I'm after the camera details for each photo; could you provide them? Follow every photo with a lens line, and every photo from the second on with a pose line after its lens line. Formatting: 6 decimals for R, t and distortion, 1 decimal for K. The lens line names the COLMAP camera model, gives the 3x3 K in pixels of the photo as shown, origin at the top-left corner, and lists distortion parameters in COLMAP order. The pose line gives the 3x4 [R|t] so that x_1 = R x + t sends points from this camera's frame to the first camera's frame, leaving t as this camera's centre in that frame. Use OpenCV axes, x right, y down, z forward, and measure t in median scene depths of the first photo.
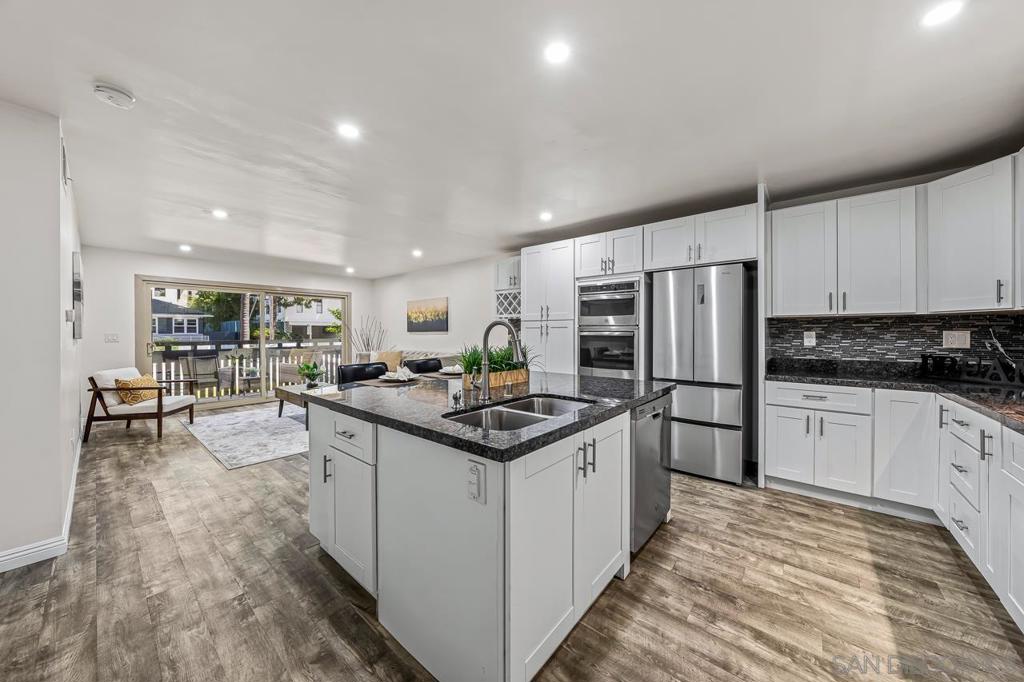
lens RADIAL K [[353.9, 0, 517.8], [0, 353.9, 334.4], [0, 0, 1]] dist [-0.006880, 0.001090]
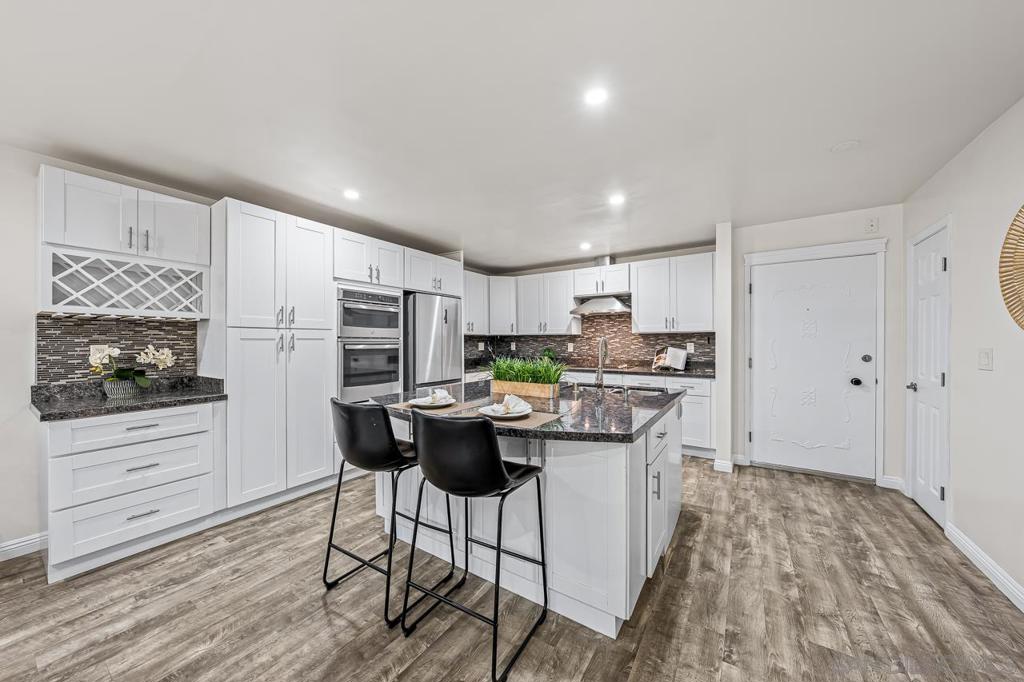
lens RADIAL K [[353.9, 0, 512.7], [0, 353.9, 343.8], [0, 0, 1]] dist [-0.006880, 0.001090]
pose [[-0.107705, -0.007863, 0.994152, -0.816671], [0.008284, 0.999927, 0.008806, -0.016884], [-0.994148, 0.009184, -0.107632, 0.830982]]
